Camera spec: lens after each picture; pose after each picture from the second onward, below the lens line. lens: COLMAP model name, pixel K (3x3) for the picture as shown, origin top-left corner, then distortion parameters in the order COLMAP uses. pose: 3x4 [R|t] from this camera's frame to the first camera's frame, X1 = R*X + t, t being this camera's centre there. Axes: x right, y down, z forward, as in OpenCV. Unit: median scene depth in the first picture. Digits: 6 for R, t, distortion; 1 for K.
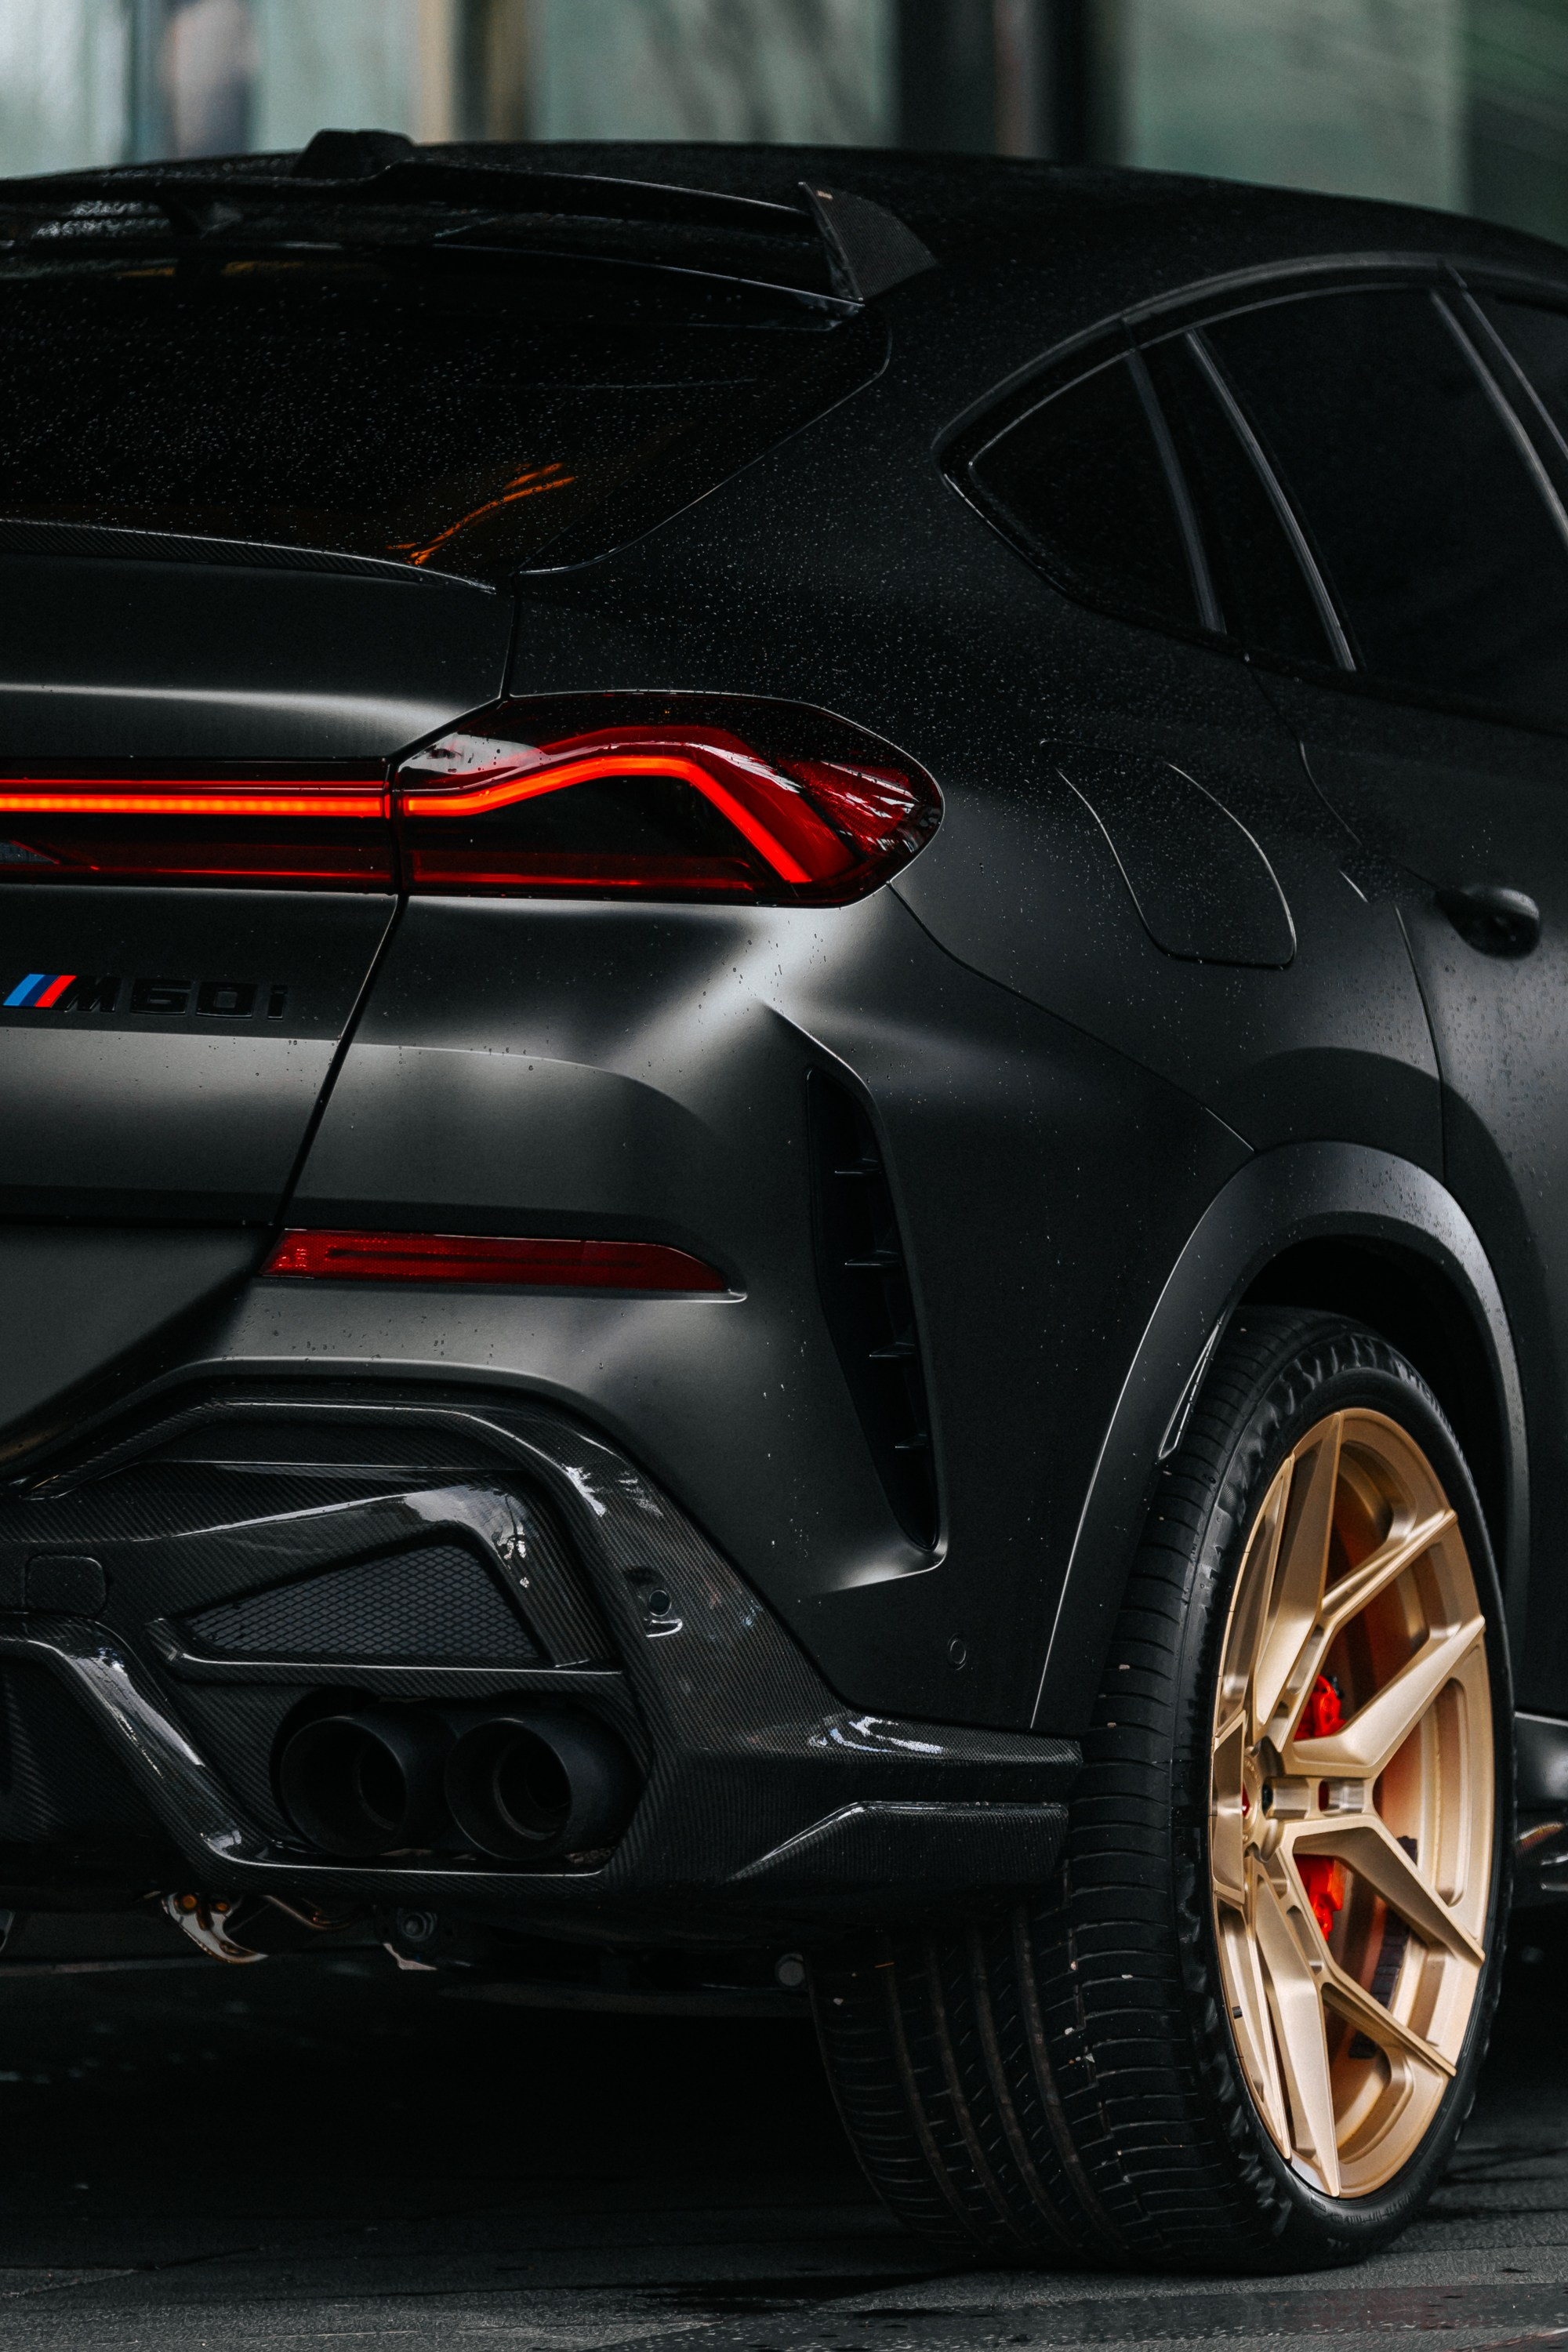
lens RADIAL K [[10519.9, 0, 784.7], [0, 10519.9, 1166.7], [0, 0, 1]] dist [0.162410, 0.000000]
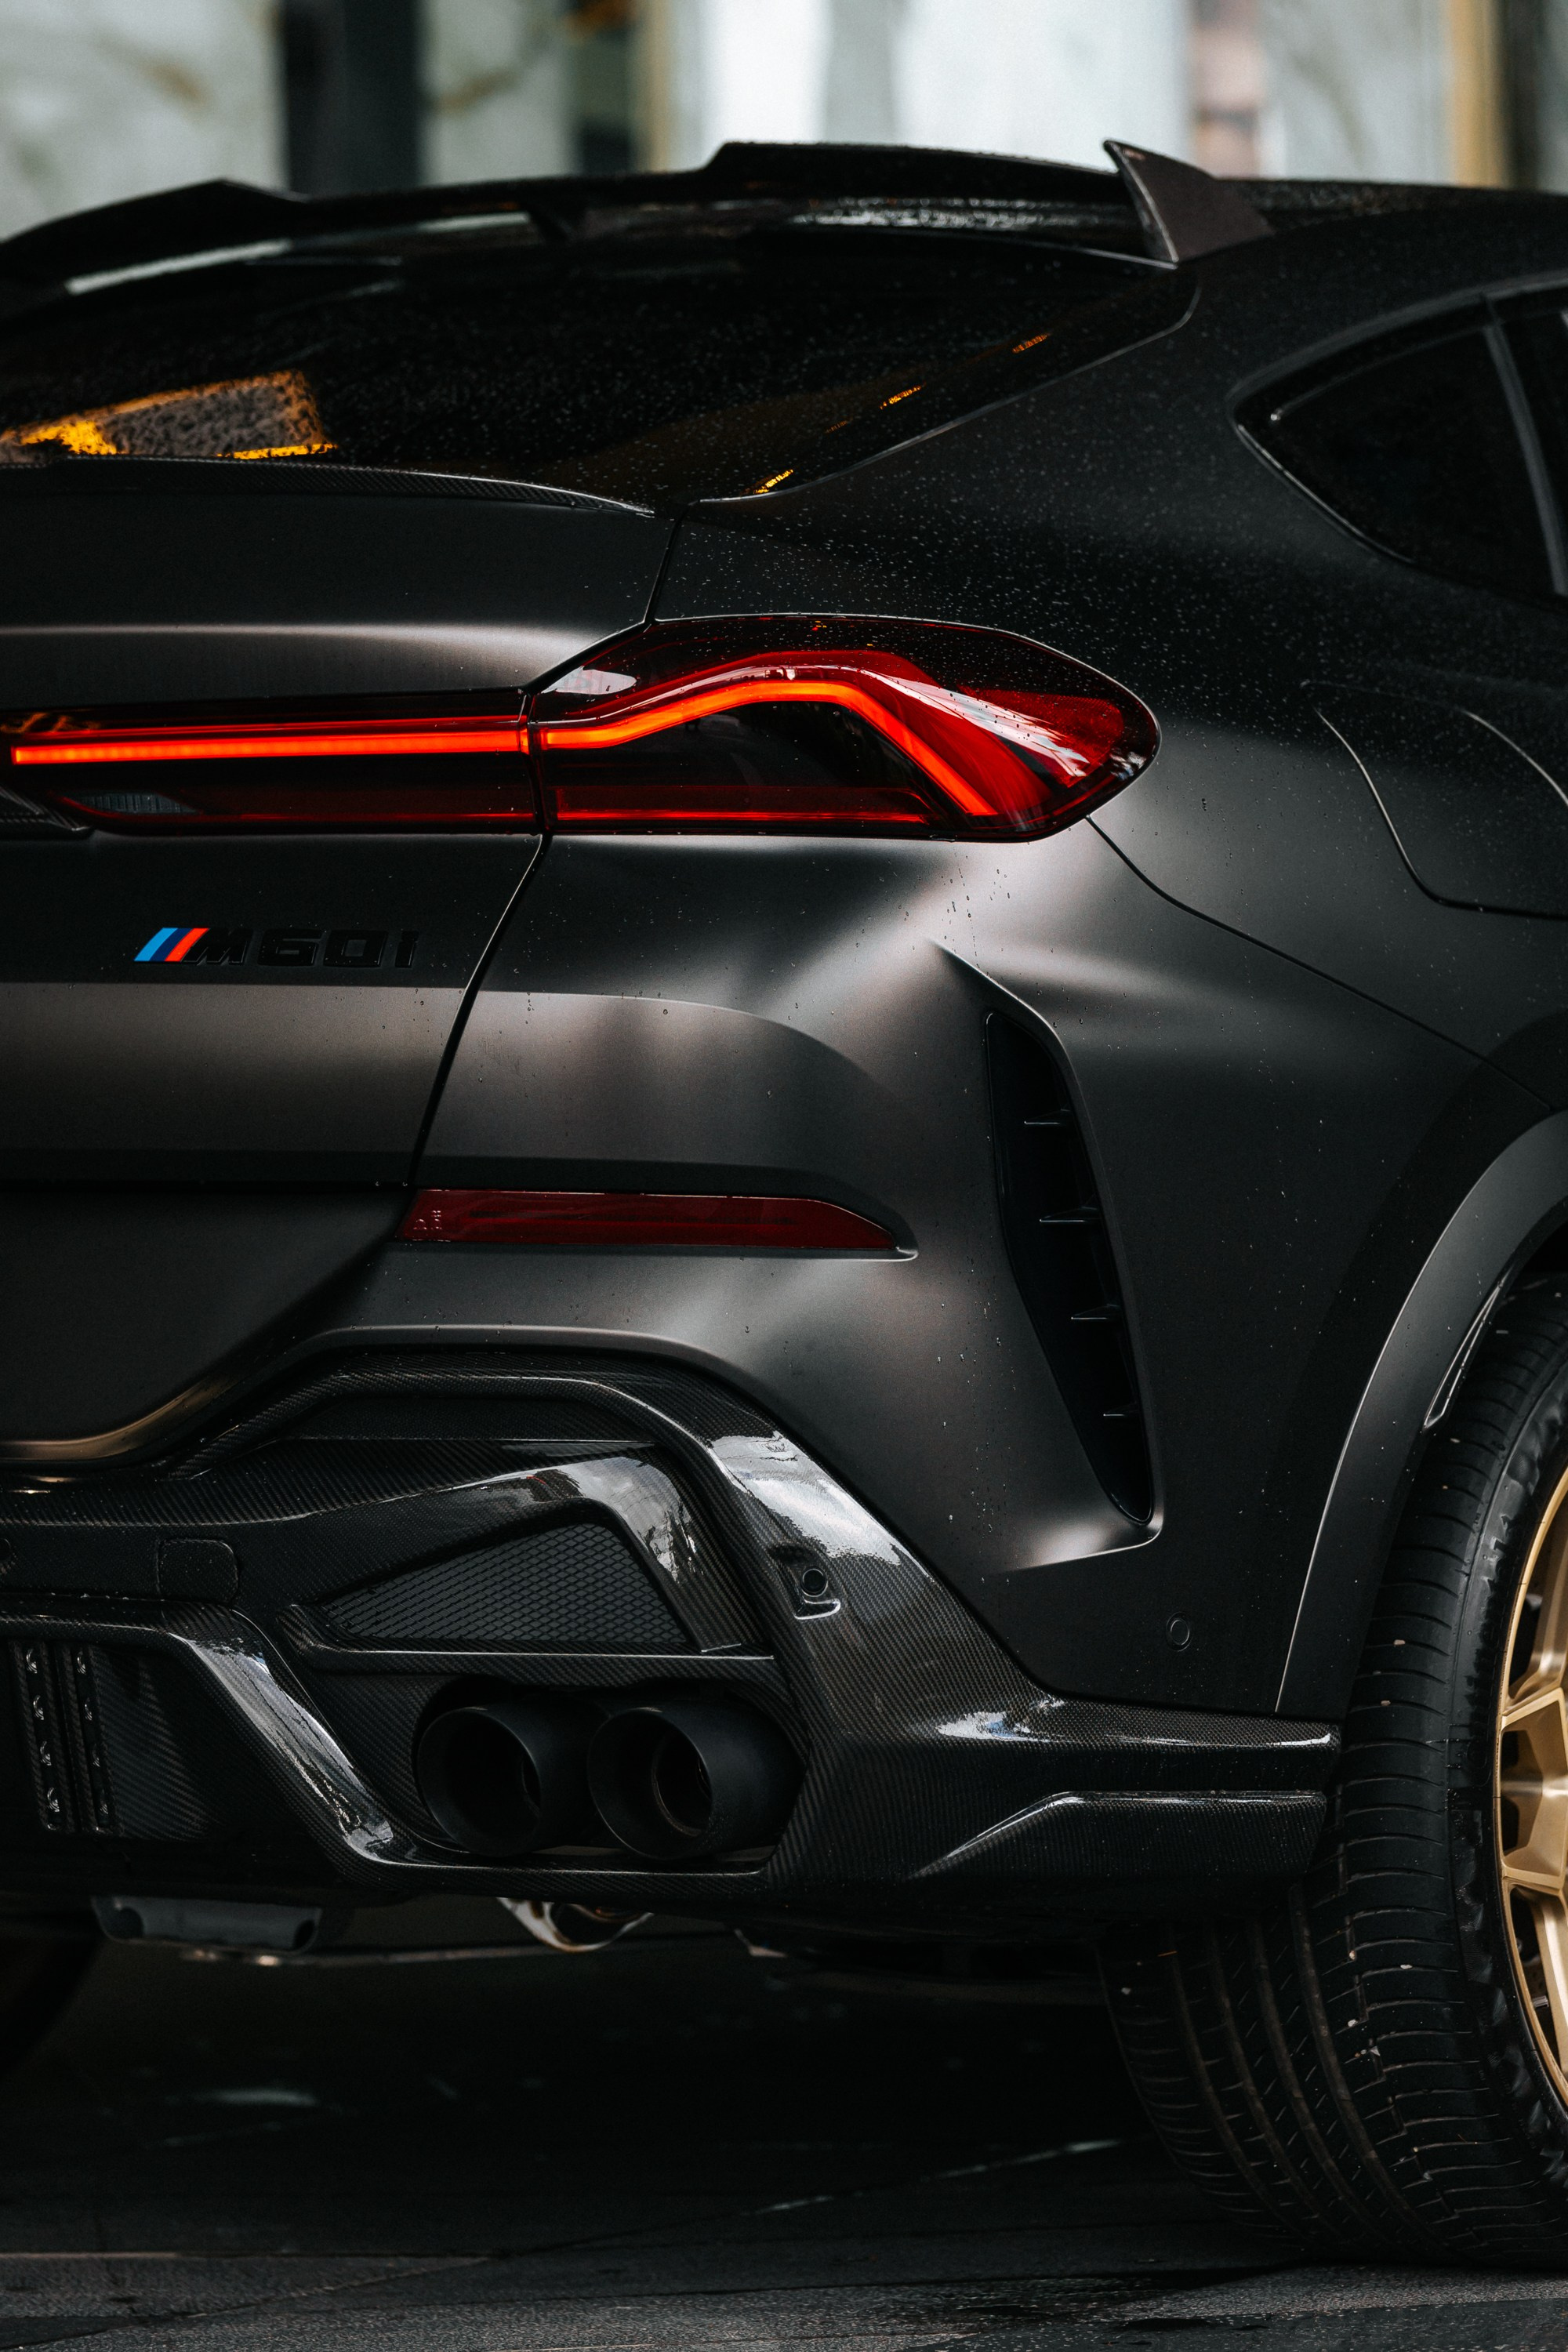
lens RADIAL K [[8249.9, 0, 782.8], [0, 8249.9, 1190.7], [0, 0, 1]] dist [0.051813, 0.000000]
pose [[0.992816, -0.018091, -0.118275, 0.069557], [0.017221, 0.999817, -0.008374, 0.012268], [0.118404, 0.006277, 0.992946, 0.260944]]
